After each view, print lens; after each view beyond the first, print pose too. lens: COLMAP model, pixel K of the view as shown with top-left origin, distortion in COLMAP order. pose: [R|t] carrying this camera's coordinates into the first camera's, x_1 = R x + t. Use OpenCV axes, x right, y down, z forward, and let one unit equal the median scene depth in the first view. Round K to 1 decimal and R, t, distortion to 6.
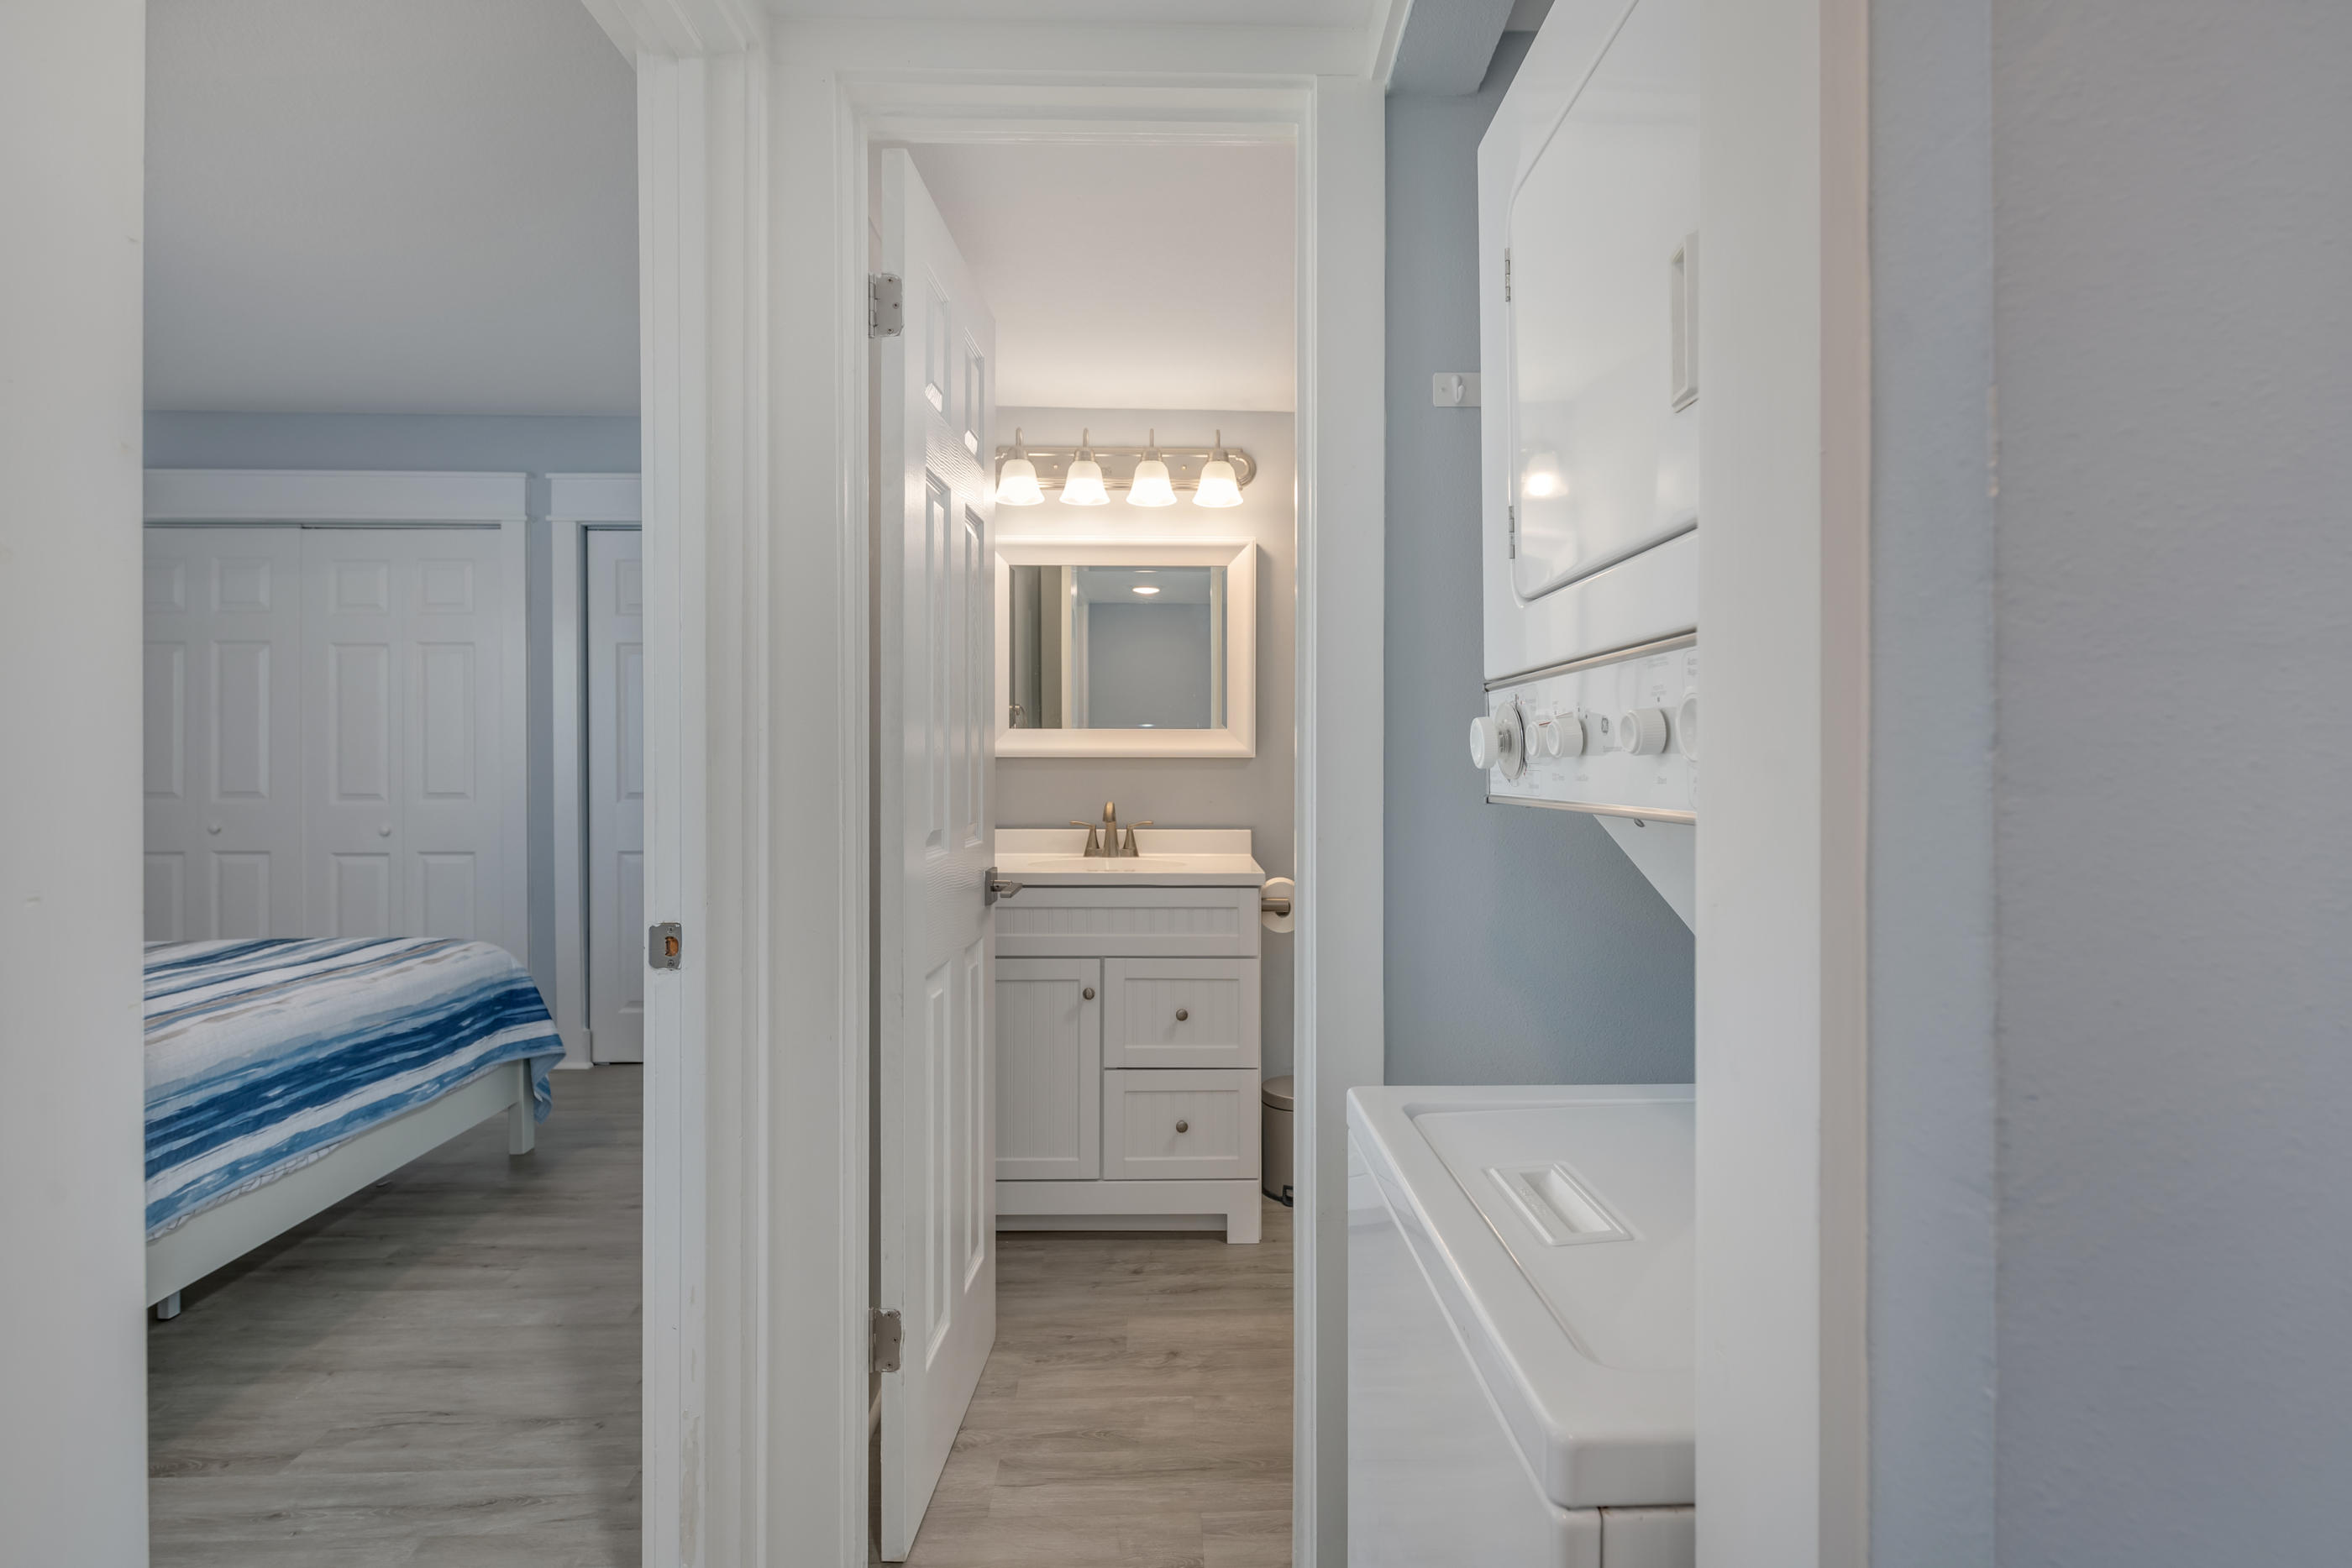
lens RADIAL K [[1081.4, 0, 1185.2], [0, 1081.4, 765.0], [0, 0, 1]] dist [0.002294, -0.001366]
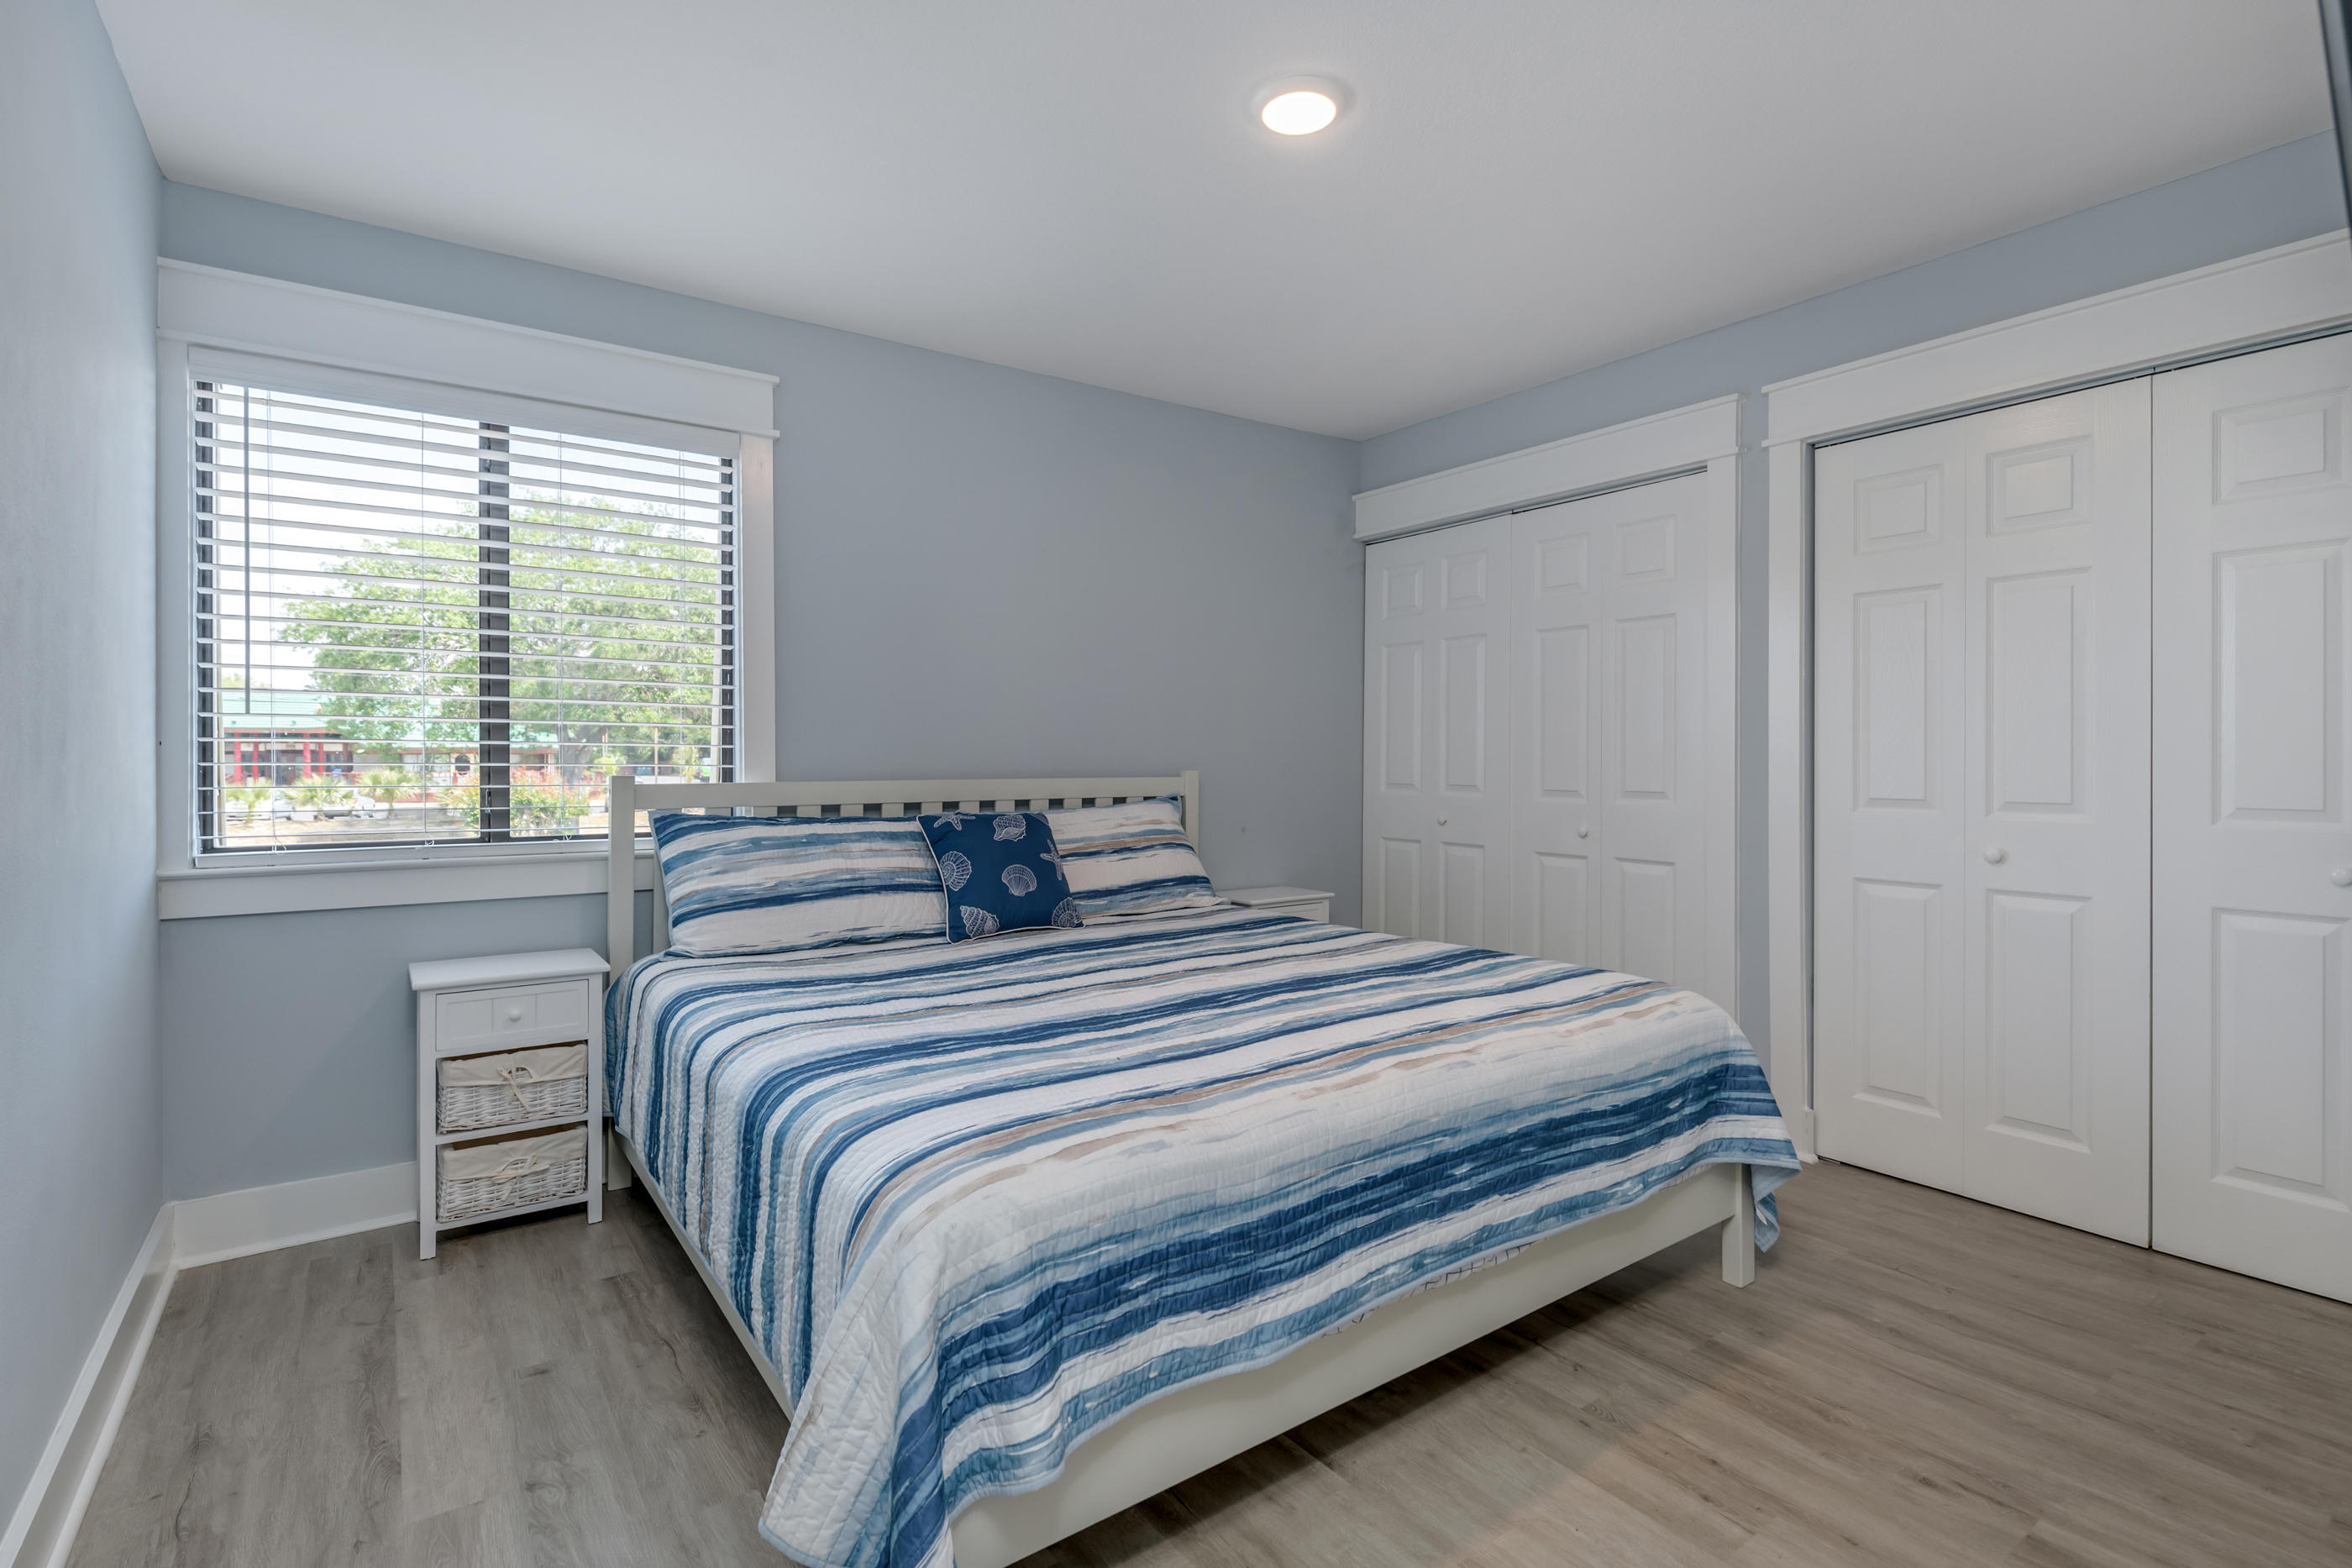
lens RADIAL K [[1100.2, 0, 1188.7], [0, 1100.2, 762.4], [0, 0, 1]] dist [0.001024, -0.000324]
pose [[0.555684, 0.006055, -0.831371, -0.225687], [-0.005664, 0.999978, 0.003497, 0.002204], [0.831374, 0.002765, 0.555706, 0.306012]]
